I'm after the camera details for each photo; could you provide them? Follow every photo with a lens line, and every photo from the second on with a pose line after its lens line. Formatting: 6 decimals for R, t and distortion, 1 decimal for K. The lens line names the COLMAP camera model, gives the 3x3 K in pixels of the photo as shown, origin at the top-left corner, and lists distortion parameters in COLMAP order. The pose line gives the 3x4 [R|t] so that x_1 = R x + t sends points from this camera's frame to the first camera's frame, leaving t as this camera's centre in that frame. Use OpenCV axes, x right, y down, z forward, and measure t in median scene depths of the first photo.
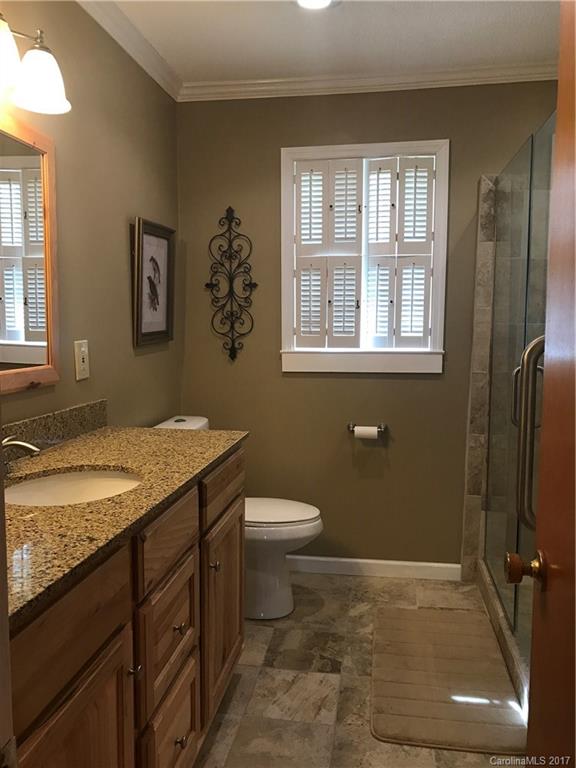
lens RADIAL K [[635.2, 0, 285.1], [0, 635.2, 386.5], [0, 0, 1]] dist [0.024689, -0.000530]
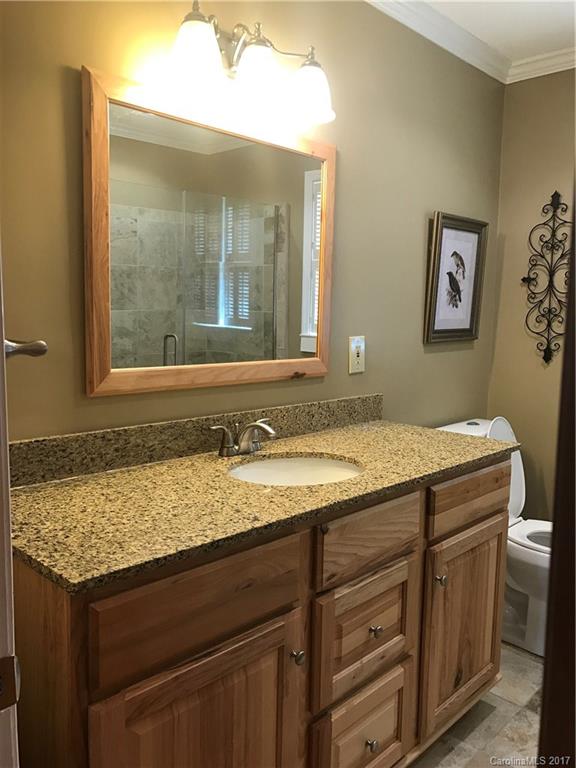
lens RADIAL K [[633.4, 0, 288.0], [0, 633.4, 384.0], [0, 0, 1]] dist [0.093702, -0.135578]
pose [[0.829199, 0.076828, -0.553648, 0.205100], [-0.075088, 0.996841, 0.025870, -0.013772], [0.553886, 0.020121, 0.832349, 0.080082]]
